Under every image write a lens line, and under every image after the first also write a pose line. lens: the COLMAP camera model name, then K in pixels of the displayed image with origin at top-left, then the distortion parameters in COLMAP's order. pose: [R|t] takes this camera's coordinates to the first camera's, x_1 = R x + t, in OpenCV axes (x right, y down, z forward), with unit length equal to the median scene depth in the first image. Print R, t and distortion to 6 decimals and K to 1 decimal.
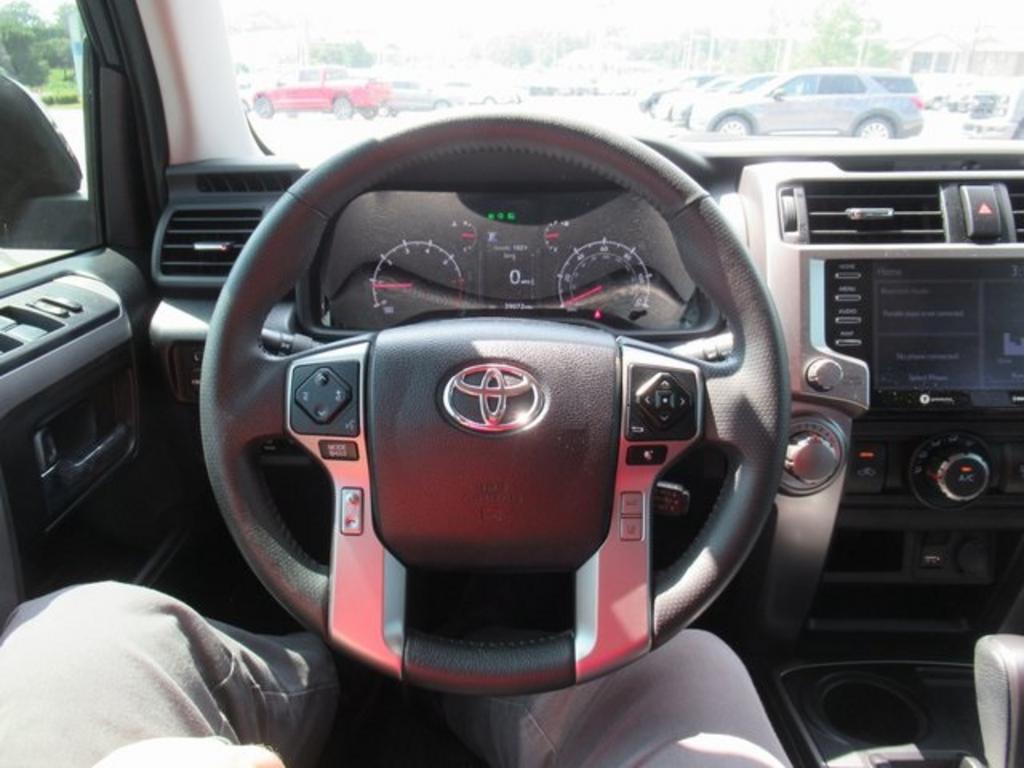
lens RADIAL K [[763.8, 0, 506.4], [0, 763.8, 379.3], [0, 0, 1]] dist [-0.009594, 0.001724]
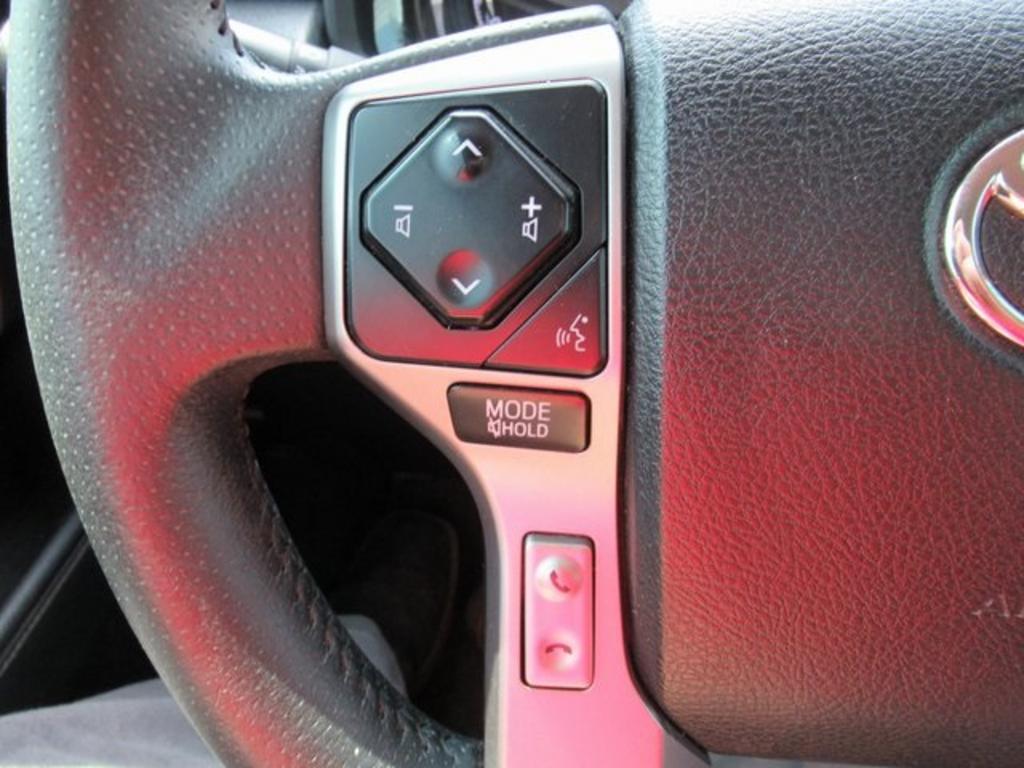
lens RADIAL K [[763.8, 0, 507.9], [0, 763.8, 377.6], [0, 0, 1]] dist [-0.009594, 0.001724]
pose [[0.999724, 0.022287, -0.007466, -0.222583], [-0.019947, 0.972502, 0.232037, 0.013242], [0.012432, -0.231824, 0.972678, 0.729762]]
